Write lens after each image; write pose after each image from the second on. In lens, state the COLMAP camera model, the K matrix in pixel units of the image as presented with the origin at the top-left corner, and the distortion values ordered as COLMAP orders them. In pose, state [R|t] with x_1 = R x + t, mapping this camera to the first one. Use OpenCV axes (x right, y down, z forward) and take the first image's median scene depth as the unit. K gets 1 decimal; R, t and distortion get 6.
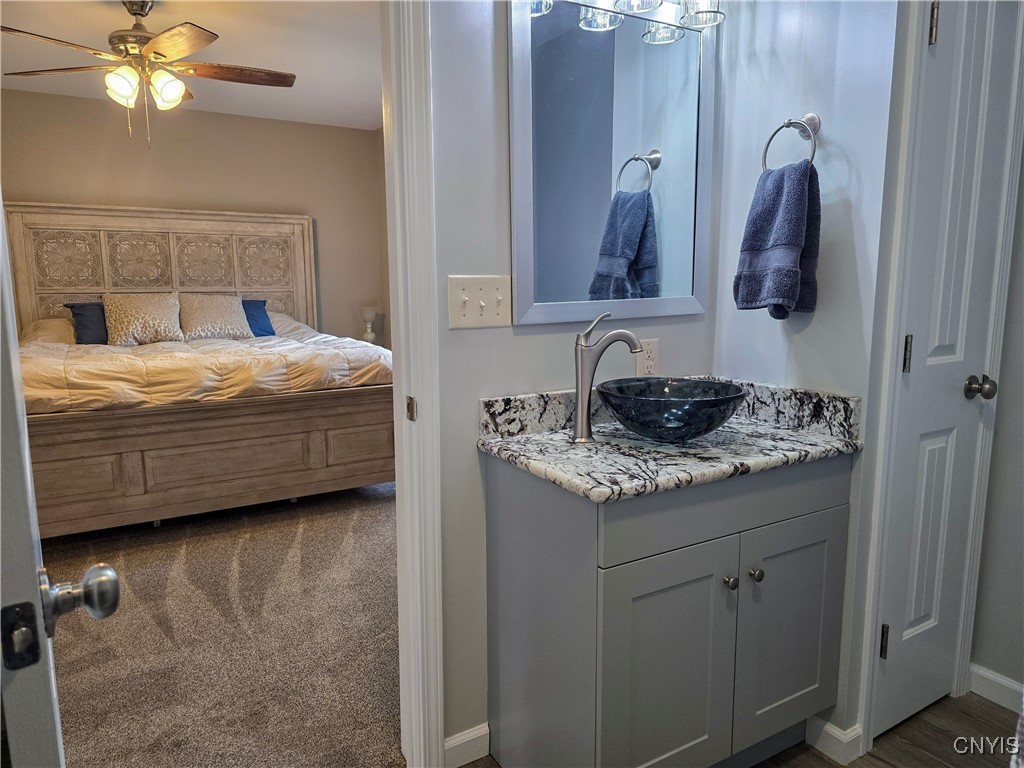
lens RADIAL K [[701.7, 0, 513.3], [0, 701.7, 388.8], [0, 0, 1]] dist [0.089008, -0.102401]
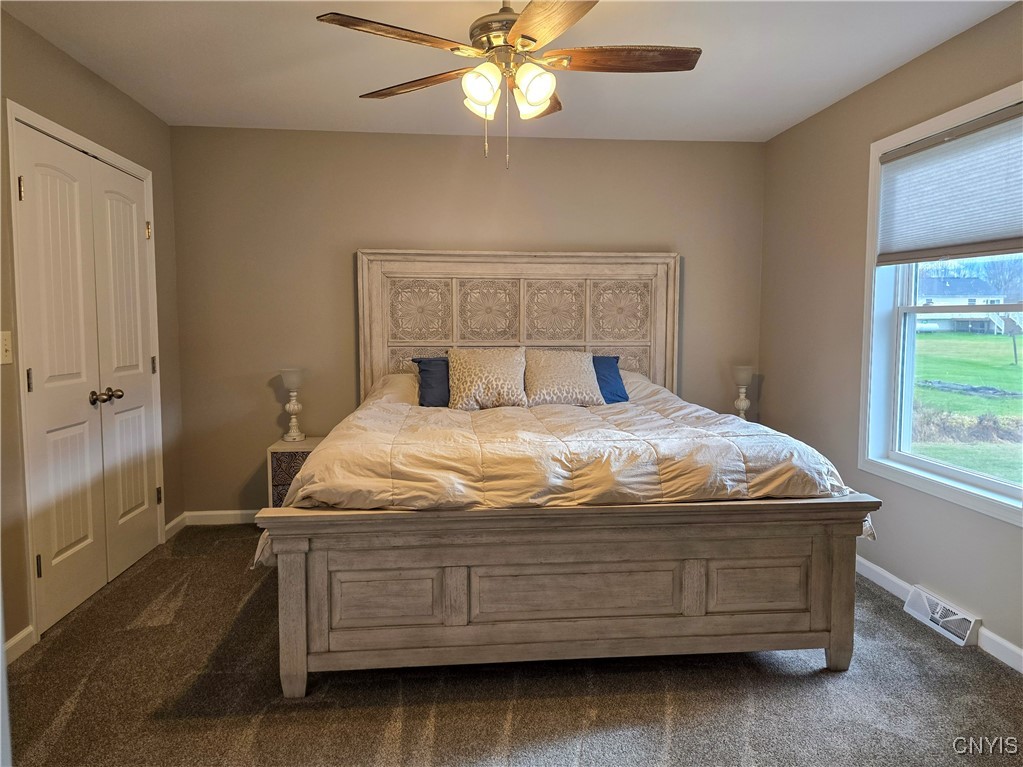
lens RADIAL K [[701.0, 0, 512.8], [0, 701.0, 388.3], [0, 0, 1]] dist [0.089008, -0.102401]
pose [[0.900872, 0.045308, -0.431713, -0.147553], [-0.070621, 0.996586, -0.042777, -0.061950], [0.428301, 0.069025, 0.900996, 0.299066]]
